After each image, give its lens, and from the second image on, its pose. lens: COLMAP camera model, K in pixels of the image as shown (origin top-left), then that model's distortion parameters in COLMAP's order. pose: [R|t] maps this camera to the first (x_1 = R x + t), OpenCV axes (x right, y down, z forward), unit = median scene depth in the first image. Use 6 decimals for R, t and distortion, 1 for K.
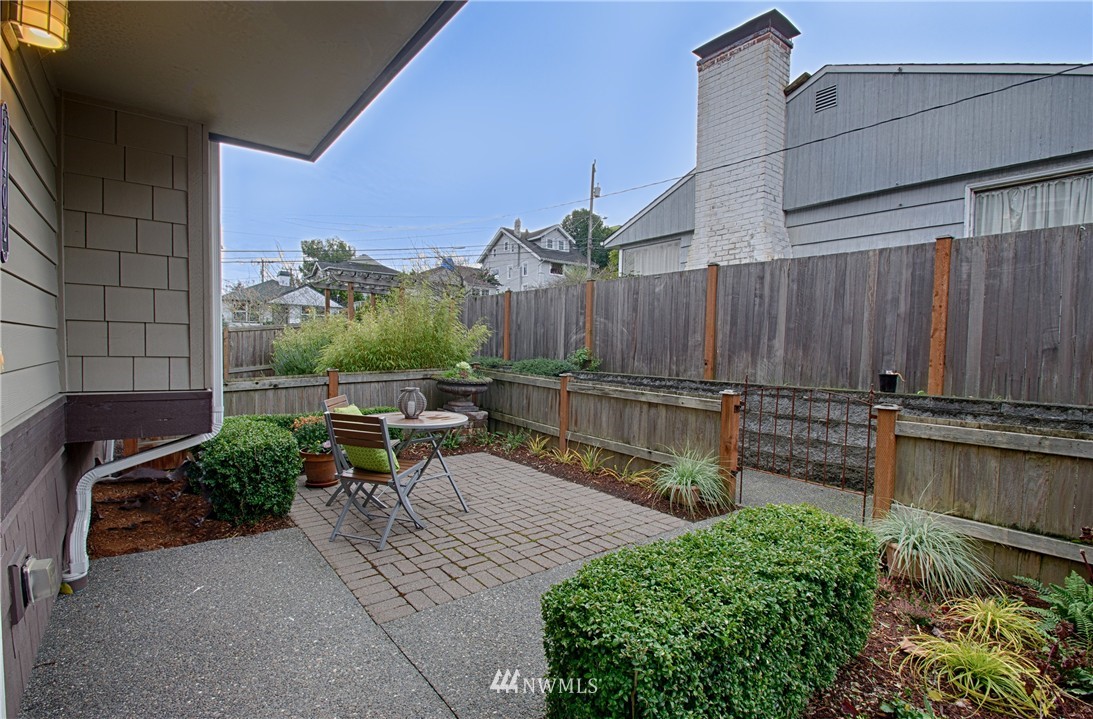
lens RADIAL K [[494.1, 0, 547.4], [0, 494.1, 377.7], [0, 0, 1]] dist [-0.000039, -0.000047]
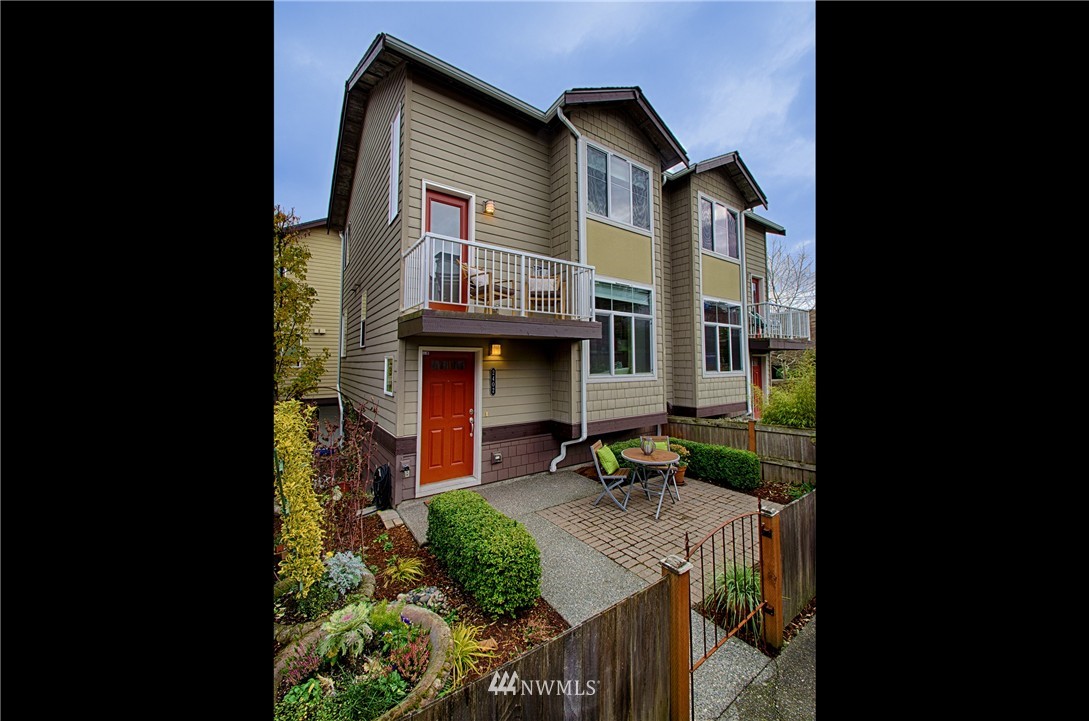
lens RADIAL K [[366.3, 0, 544.5], [0, 366.3, 360.5], [0, 0, 1]] dist [-0.000083, -0.000005]
pose [[-0.060775, -0.026546, -0.997798, 1.259323], [-0.052467, 0.998349, -0.023364, -0.244952], [0.996772, 0.050932, -0.062068, 0.763285]]
